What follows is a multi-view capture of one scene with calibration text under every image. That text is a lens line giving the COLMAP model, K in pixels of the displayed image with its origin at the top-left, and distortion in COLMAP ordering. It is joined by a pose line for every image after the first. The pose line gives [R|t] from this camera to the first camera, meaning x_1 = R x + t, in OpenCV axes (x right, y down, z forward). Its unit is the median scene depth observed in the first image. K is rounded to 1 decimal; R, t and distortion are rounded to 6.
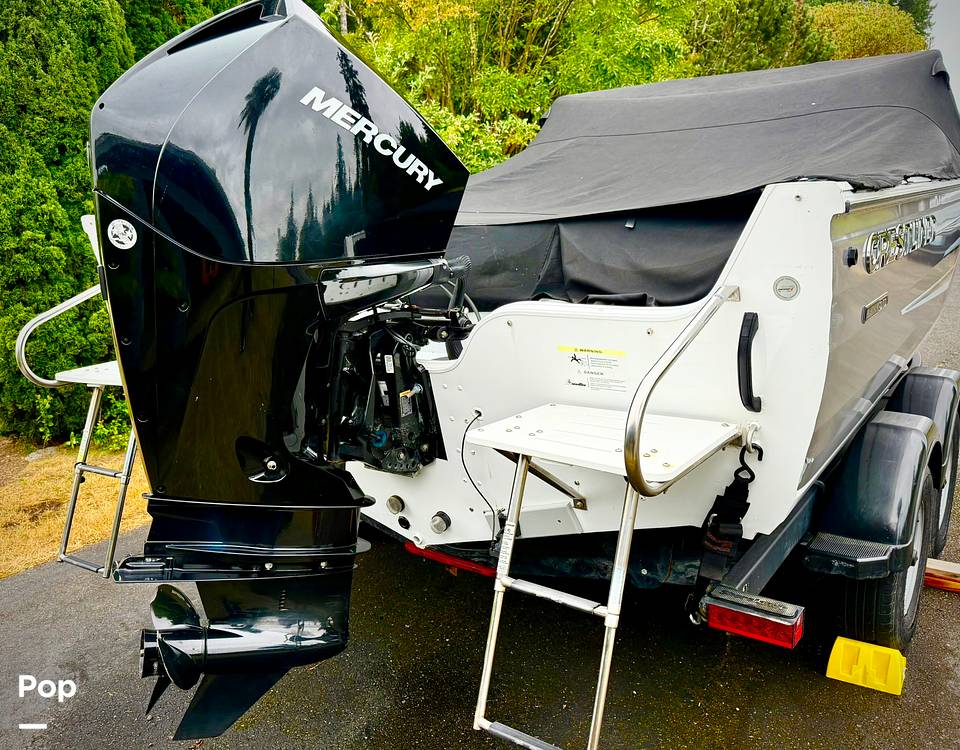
lens RADIAL K [[793.3, 0, 457.2], [0, 793.3, 397.9], [0, 0, 1]] dist [0.073173, -0.083709]
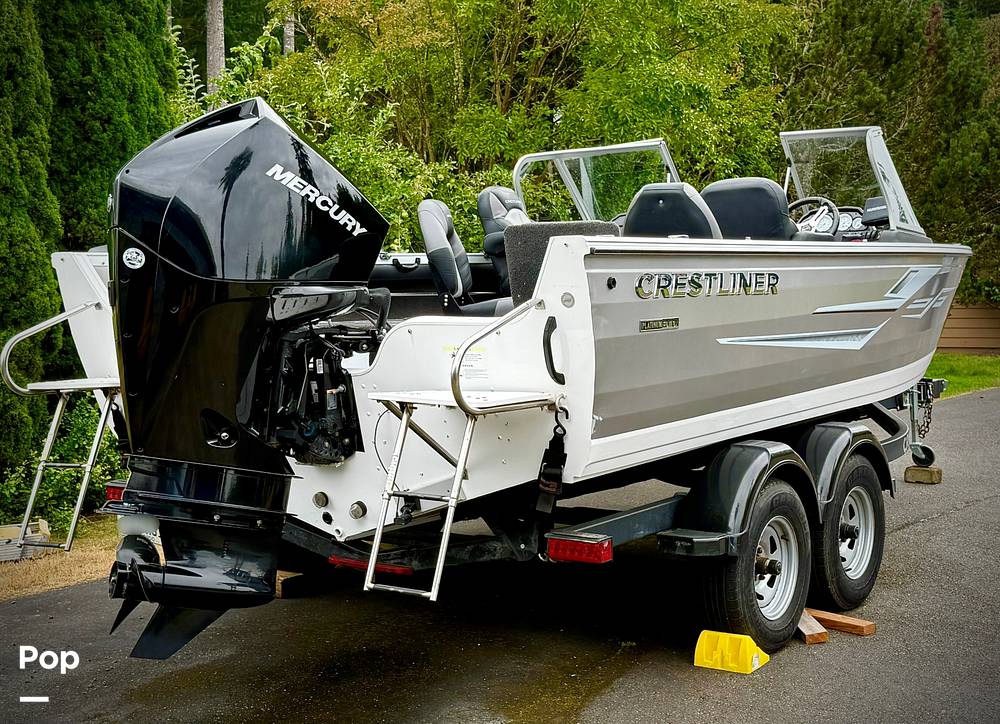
lens RADIAL K [[1414.8, 0, 495.1], [0, 1414.8, 368.2], [0, 0, 1]] dist [0.129365, 0.000000]
pose [[0.999315, 0.030306, 0.021242, 0.148540], [-0.025939, 0.982942, -0.182080, 0.370179], [-0.026398, 0.181404, 0.983054, -1.258348]]
